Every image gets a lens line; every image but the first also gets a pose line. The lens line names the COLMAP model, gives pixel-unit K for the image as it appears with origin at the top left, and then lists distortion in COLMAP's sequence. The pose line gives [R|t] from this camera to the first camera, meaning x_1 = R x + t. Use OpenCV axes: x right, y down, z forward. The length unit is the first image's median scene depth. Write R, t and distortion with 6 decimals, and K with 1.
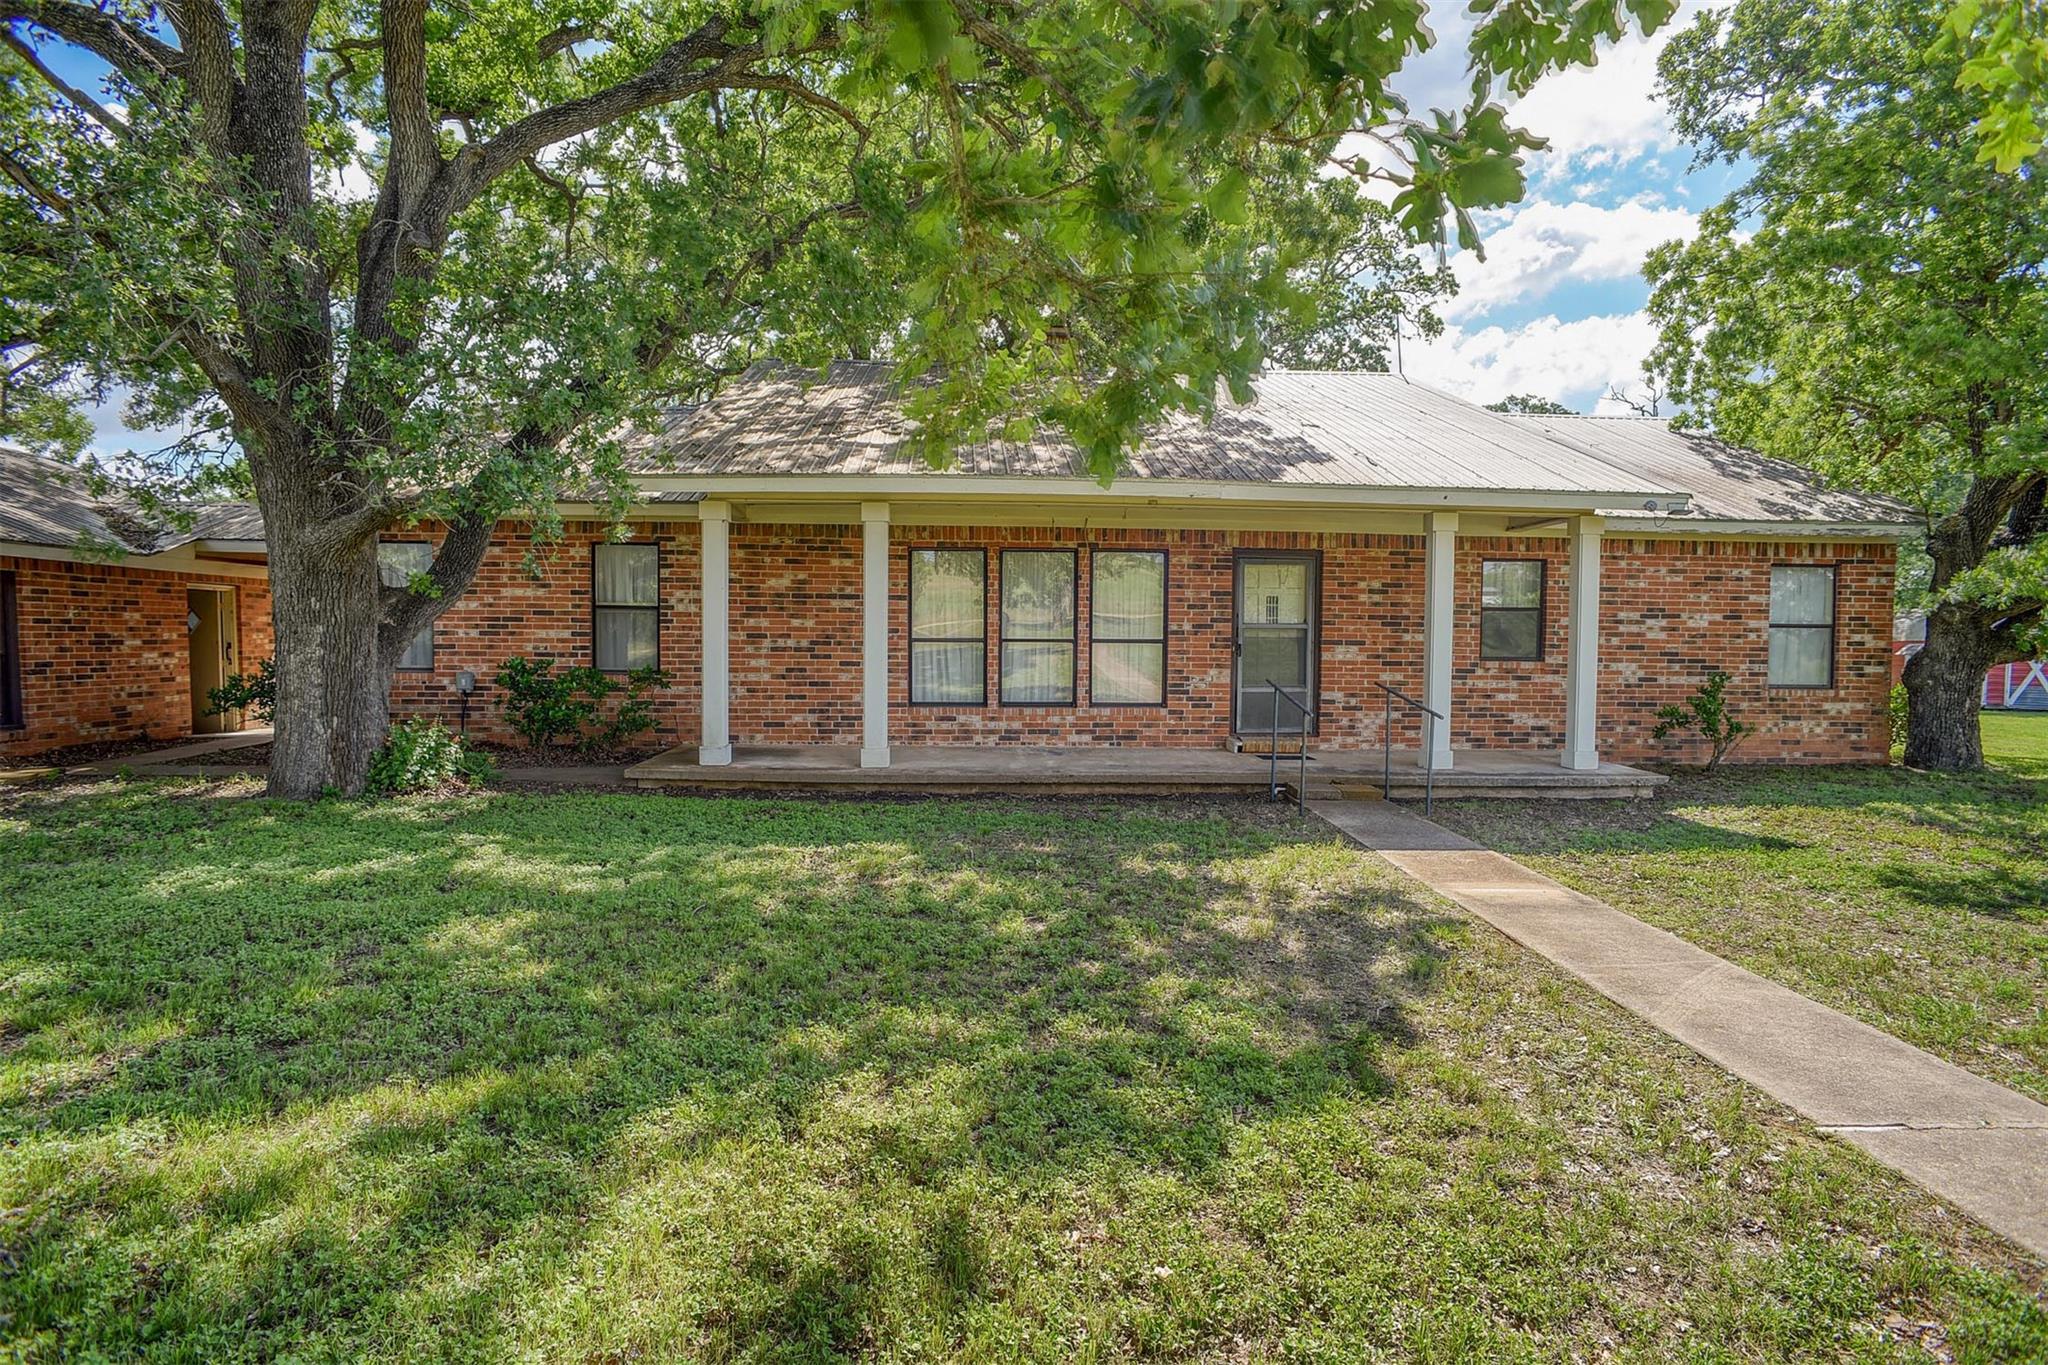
lens RADIAL K [[1173.4, 0, 1024.0], [0, 1173.4, 682.5], [0, 0, 1]] dist [-0.057156, -0.000008]
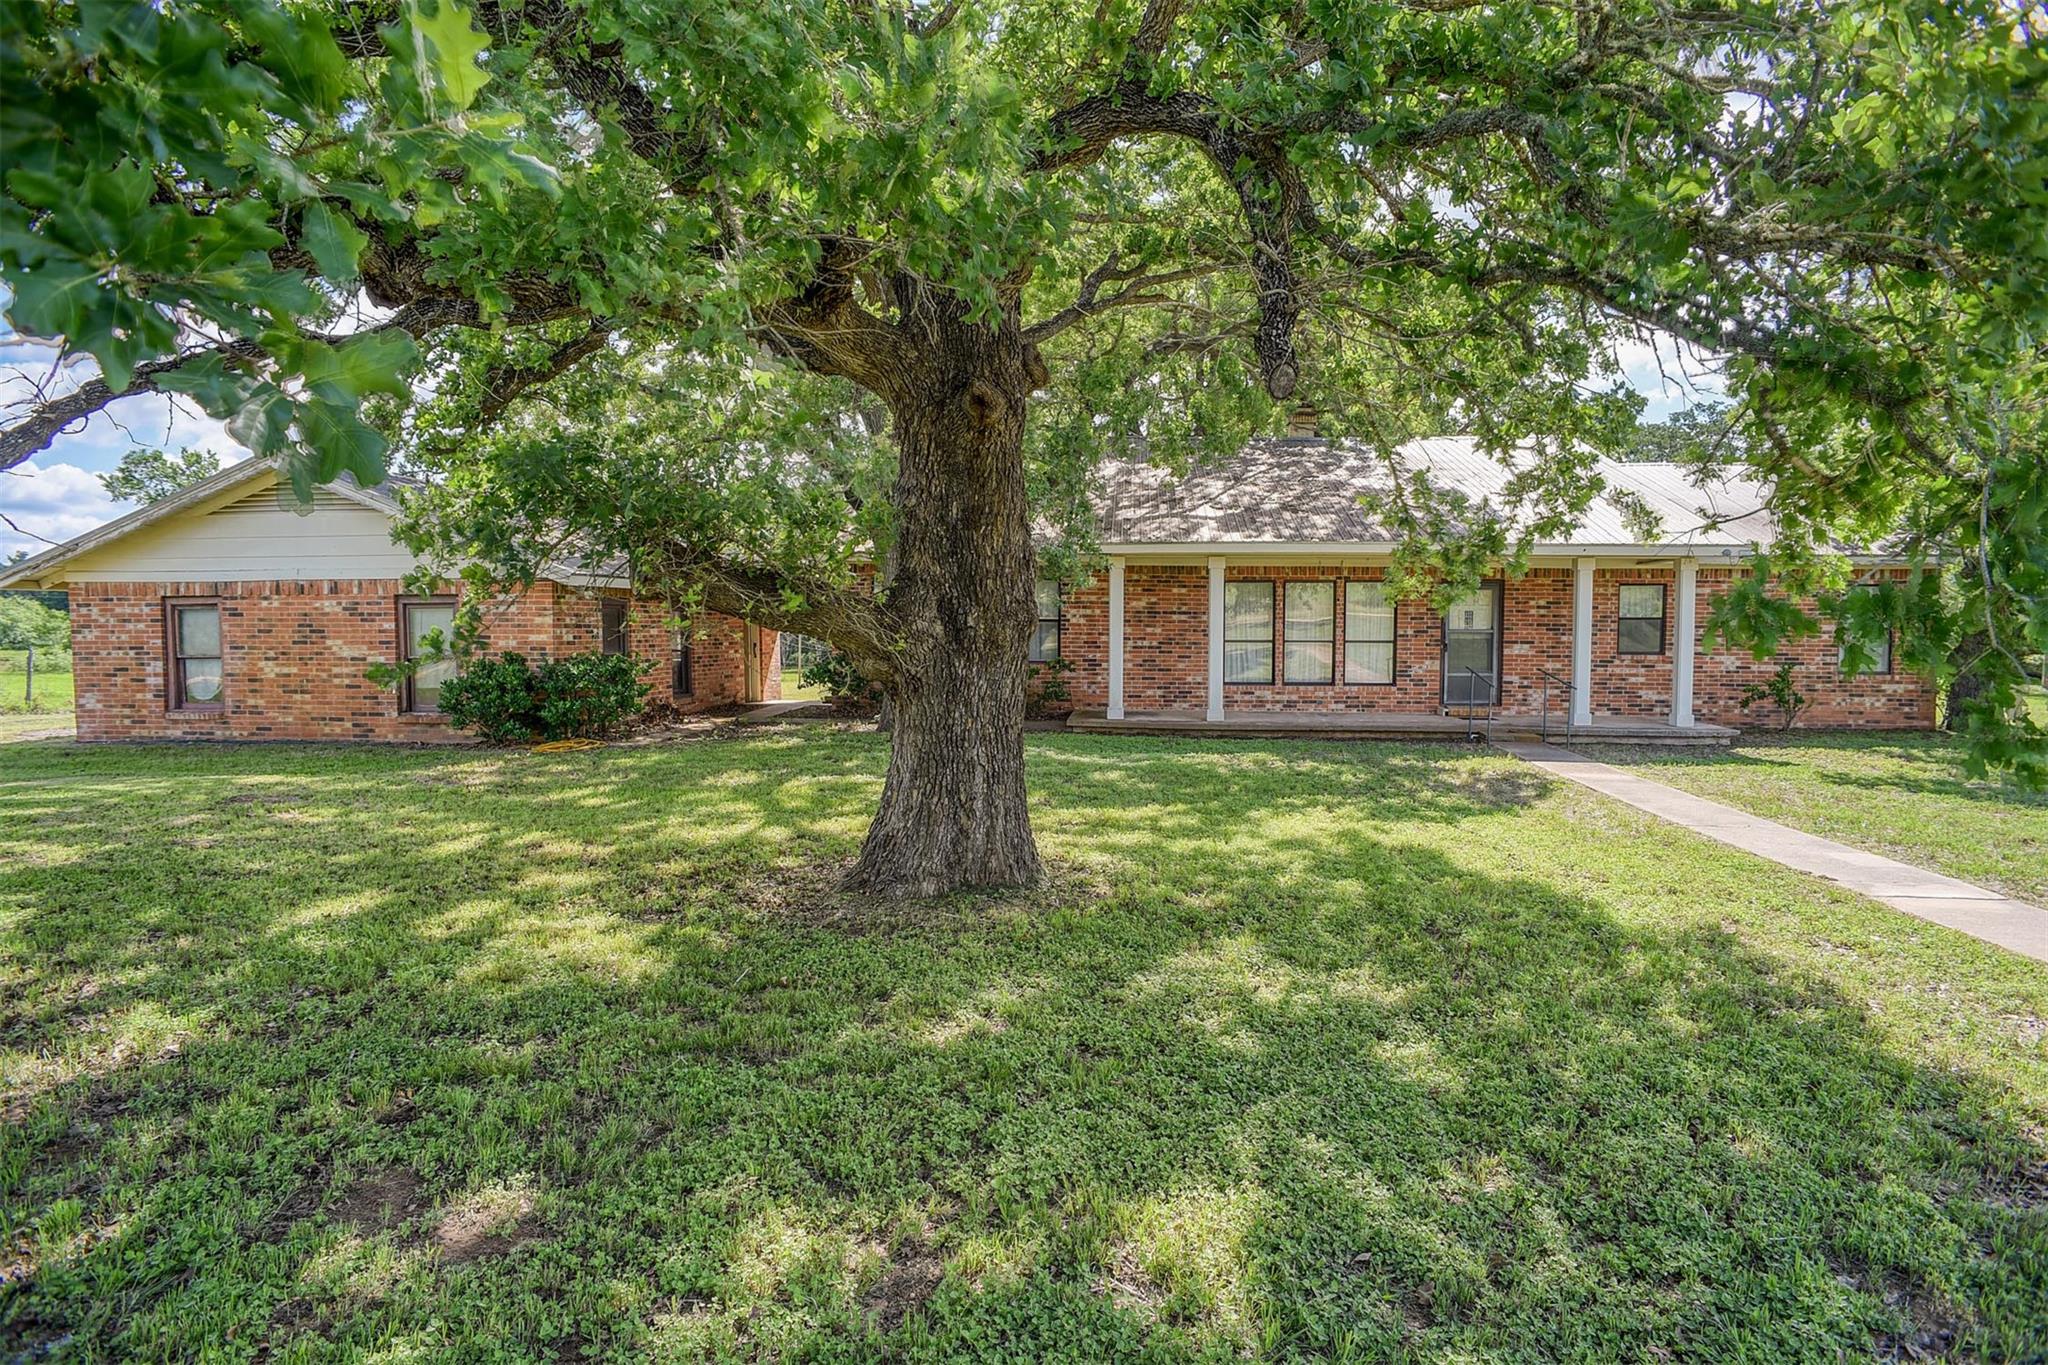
lens RADIAL K [[1379.6, 0, 1026.0], [0, 1379.6, 694.8], [0, 0, 1]] dist [-0.000156, -0.000027]
pose [[0.995359, 0.002158, -0.096205, -0.180084], [-0.001223, 0.999951, 0.009784, 0.016056], [0.096221, -0.009621, 0.995313, -0.802852]]
